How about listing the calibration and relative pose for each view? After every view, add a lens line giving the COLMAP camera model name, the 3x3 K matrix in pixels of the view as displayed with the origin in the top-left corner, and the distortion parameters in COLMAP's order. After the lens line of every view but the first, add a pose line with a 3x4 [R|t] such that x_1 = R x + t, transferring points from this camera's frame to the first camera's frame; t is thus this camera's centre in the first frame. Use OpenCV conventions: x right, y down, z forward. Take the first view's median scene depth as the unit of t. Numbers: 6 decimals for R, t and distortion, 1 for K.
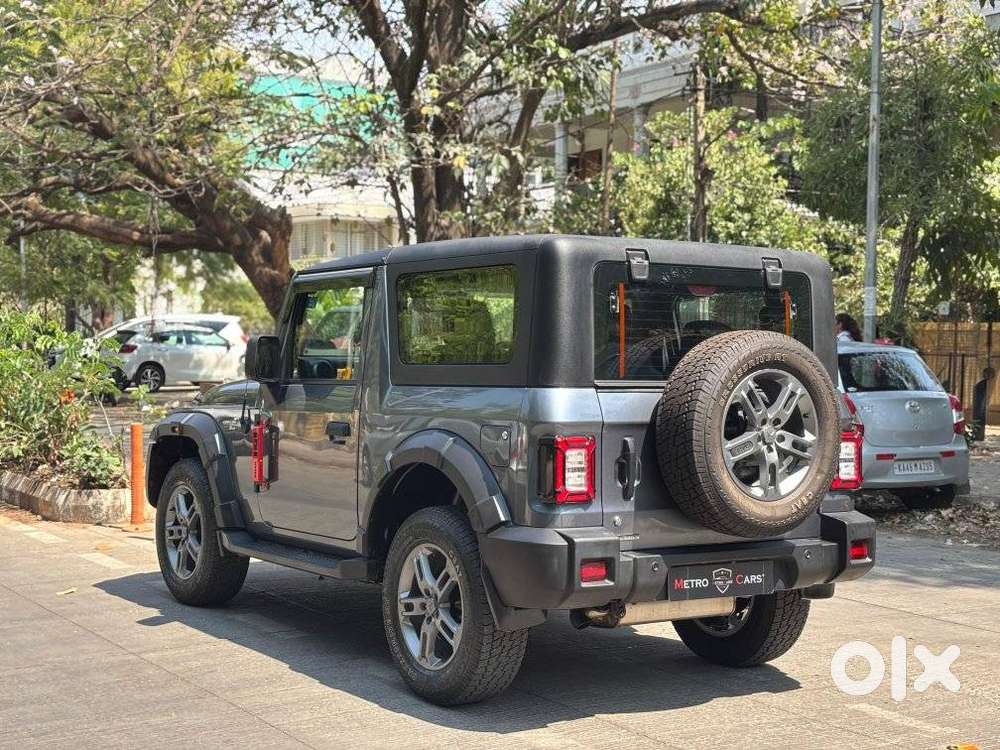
lens RADIAL K [[1527.3, 0, 505.0], [0, 1527.3, 374.4], [0, 0, 1]] dist [-0.009707, 0.000000]
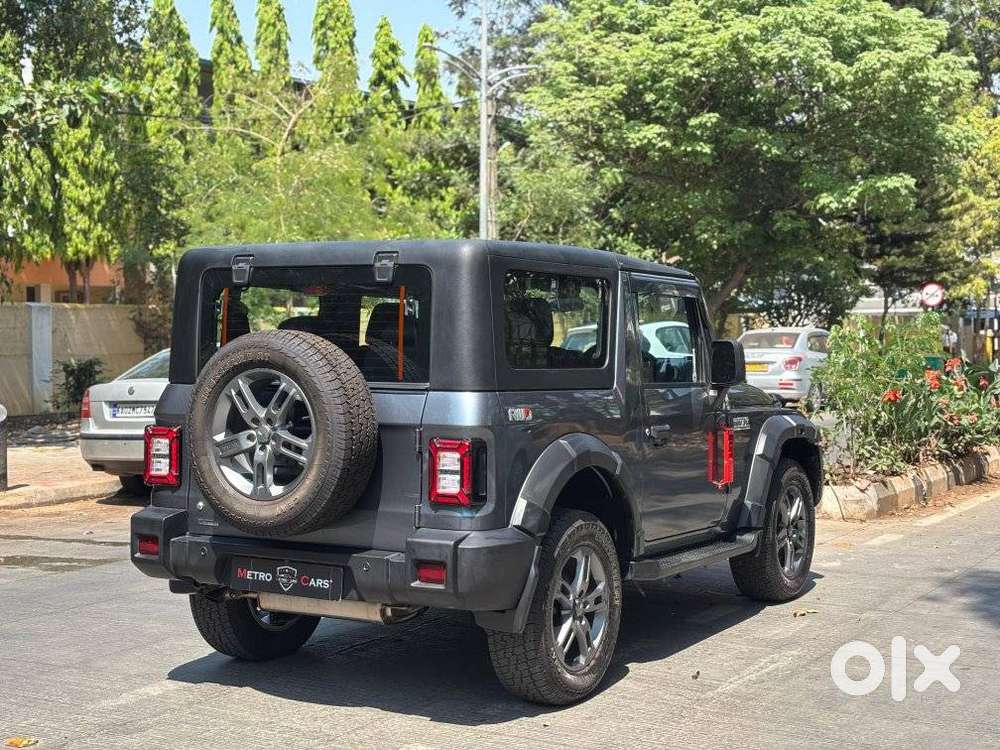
lens RADIAL K [[1527.3, 0, 480.7], [0, 1527.3, 376.0], [0, 0, 1]] dist [-0.009707, 0.000000]
pose [[0.410989, 0.002915, -0.911636, 1.129750], [0.000219, 0.999995, 0.003296, -0.001380], [0.911640, -0.001554, 0.410986, 0.724618]]
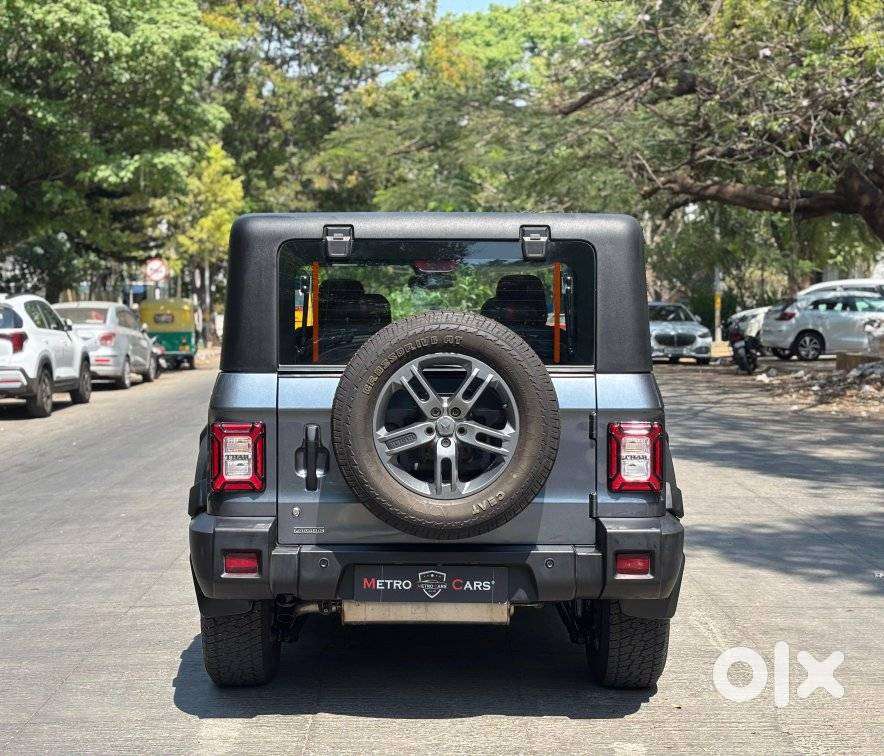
lens RADIAL K [[1534.3, 0, 414.7], [0, 1534.3, 418.0], [0, 0, 1]] dist [0.032576, 0.000000]
pose [[0.817800, 0.022464, -0.575064, 0.675160], [0.007066, 0.998771, 0.049064, -0.009450], [0.575459, -0.044188, 0.816636, 0.257894]]
